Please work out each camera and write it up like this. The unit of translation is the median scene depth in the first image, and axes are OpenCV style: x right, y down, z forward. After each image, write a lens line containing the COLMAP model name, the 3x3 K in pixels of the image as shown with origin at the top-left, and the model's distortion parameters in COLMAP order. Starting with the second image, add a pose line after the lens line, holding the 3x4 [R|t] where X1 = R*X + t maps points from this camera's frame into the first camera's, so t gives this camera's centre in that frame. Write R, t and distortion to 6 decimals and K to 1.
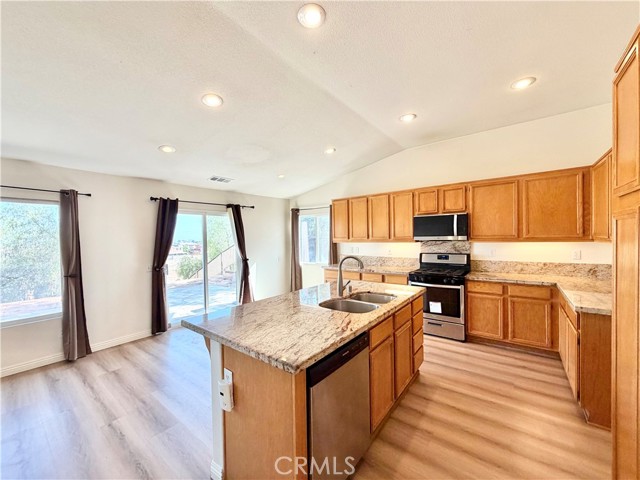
lens RADIAL K [[256.6, 0, 319.3], [0, 256.6, 237.2], [0, 0, 1]] dist [-0.001913, 0.000421]
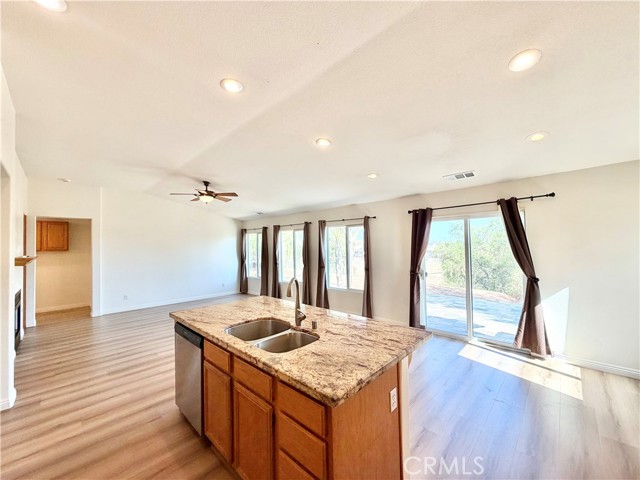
lens RADIAL K [[256.6, 0, 314.5], [0, 256.6, 237.8], [0, 0, 1]] dist [-0.001913, 0.000421]
pose [[-0.074789, -0.017833, -0.997040, 0.518477], [0.015637, 0.999696, -0.019053, -0.016927], [0.997077, -0.017016, -0.074488, 0.637060]]
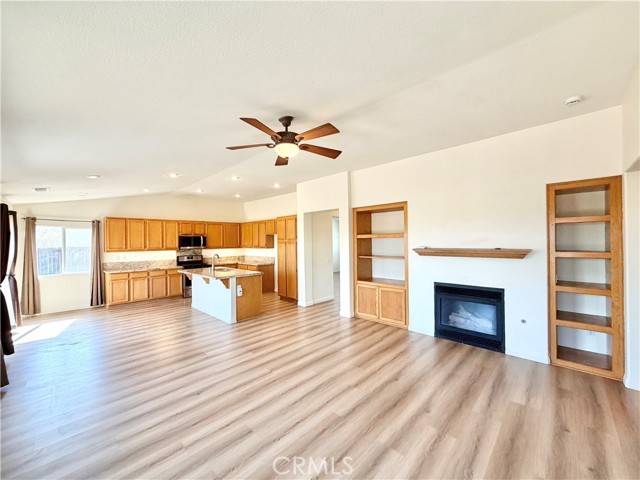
lens RADIAL K [[256.6, 0, 316.8], [0, 256.6, 241.5], [0, 0, 1]] dist [-0.001913, 0.000421]
pose [[0.109298, 0.017229, 0.993860, -1.291979], [0.011514, 0.999761, -0.018597, 0.003740], [-0.993942, 0.013476, 0.109074, -0.139904]]
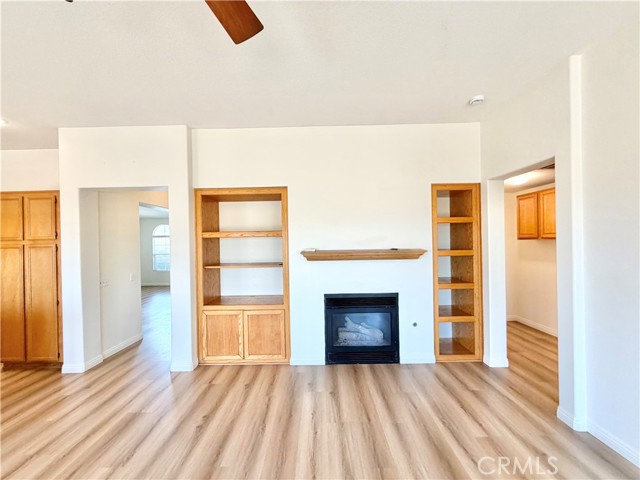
lens RADIAL K [[256.6, 0, 322.6], [0, 256.6, 240.2], [0, 0, 1]] dist [-0.001913, 0.000421]
pose [[-0.613452, 0.029554, 0.789179, -0.869653], [0.031078, 0.999429, -0.013270, -0.004438], [-0.789120, 0.016385, -0.614020, -0.007786]]
